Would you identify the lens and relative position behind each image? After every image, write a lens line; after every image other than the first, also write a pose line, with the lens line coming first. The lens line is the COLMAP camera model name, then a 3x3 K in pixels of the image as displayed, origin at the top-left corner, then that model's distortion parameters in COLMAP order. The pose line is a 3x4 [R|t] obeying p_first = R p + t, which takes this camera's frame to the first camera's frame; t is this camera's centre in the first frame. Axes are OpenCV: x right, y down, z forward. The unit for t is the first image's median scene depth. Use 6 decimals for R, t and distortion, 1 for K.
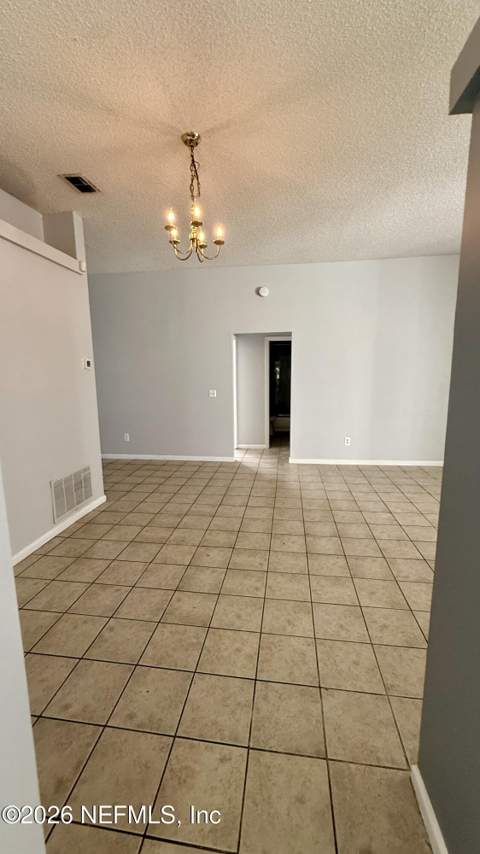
lens RADIAL K [[340.8, 0, 241.1], [0, 340.8, 429.3], [0, 0, 1]] dist [-0.000287, 0.000279]
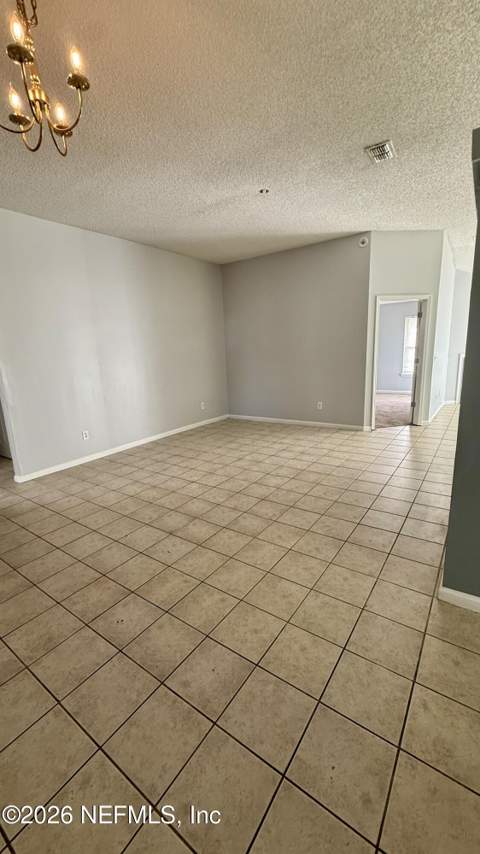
lens RADIAL K [[340.8, 0, 240.7], [0, 340.8, 424.6], [0, 0, 1]] dist [-0.000287, 0.000279]
pose [[0.462331, -0.201919, 0.863411, -0.456517], [0.188753, 0.973821, 0.126668, -0.047039], [-0.866385, 0.104408, 0.488341, 0.392208]]
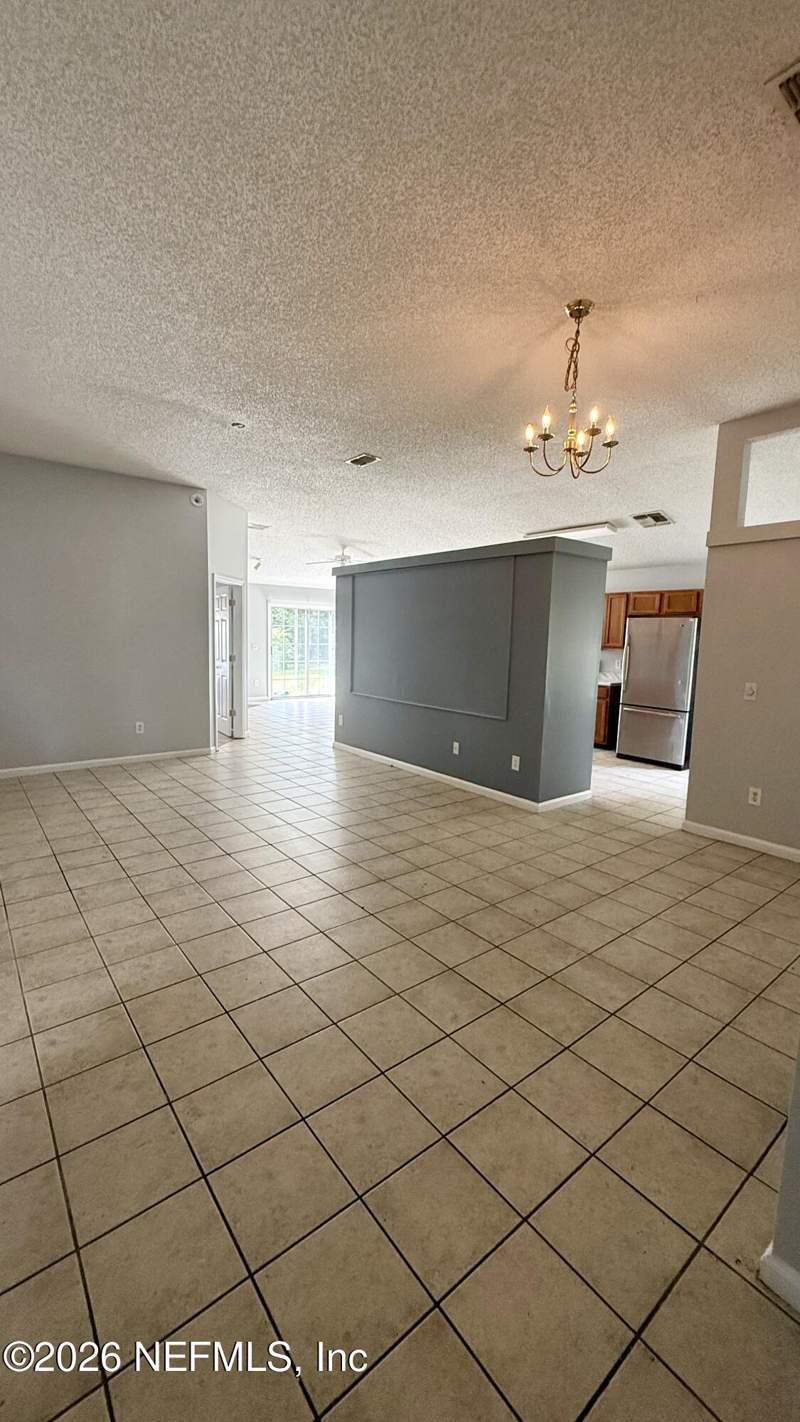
lens RADIAL K [[567.5, 0, 396.1], [0, 567.5, 710.0], [0, 0, 1]] dist [-0.000287, 0.000279]
pose [[-0.718821, -0.097495, 0.688325, -0.584038], [0.101778, 0.964690, 0.242927, -0.287709], [-0.687704, 0.244678, -0.683517, 1.722698]]
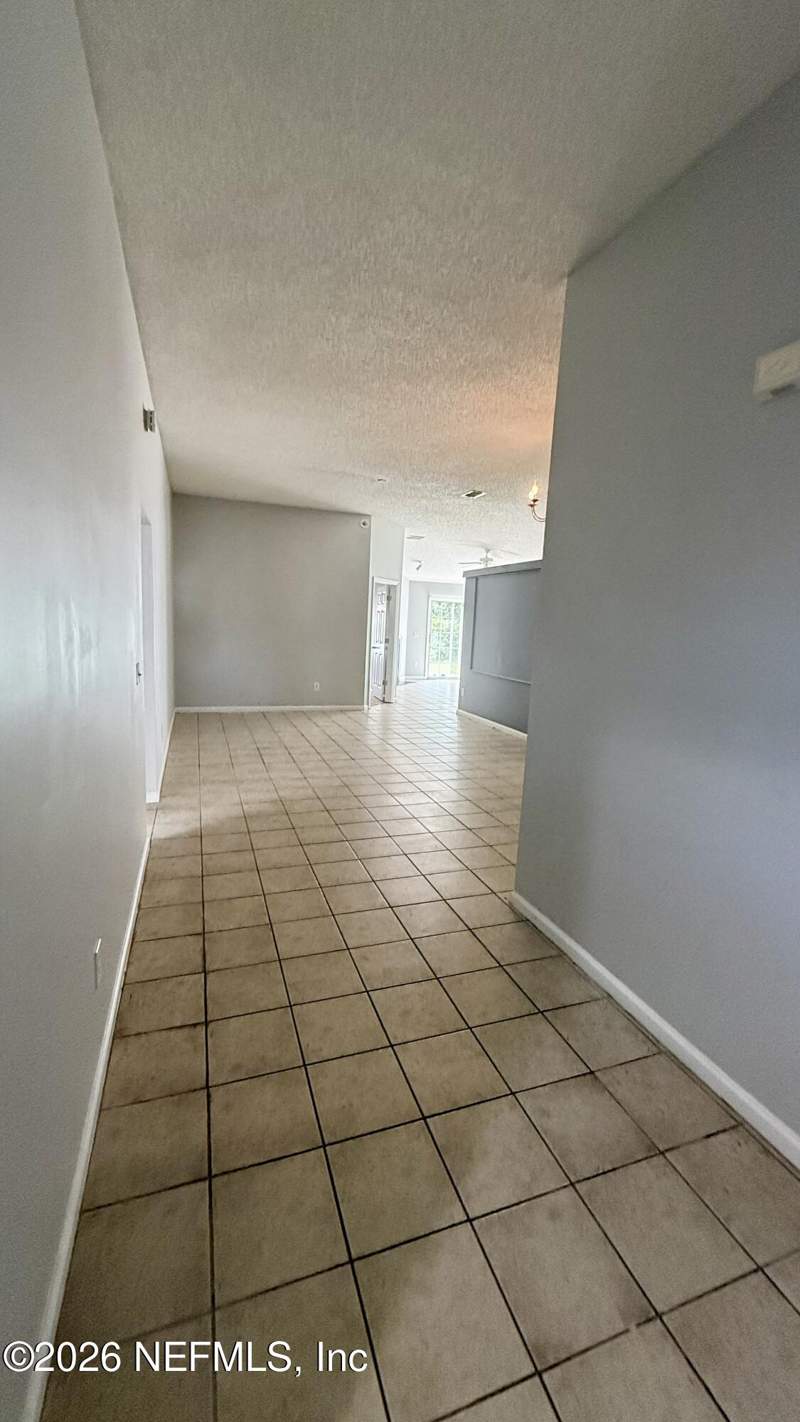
lens RADIAL K [[567.5, 0, 394.1], [0, 567.5, 713.7], [0, 0, 1]] dist [-0.000287, 0.000279]
pose [[-0.452602, -0.152678, 0.878545, -1.282921], [0.112736, 0.967530, 0.226221, -0.302011], [-0.884557, 0.201432, -0.420694, 1.878056]]
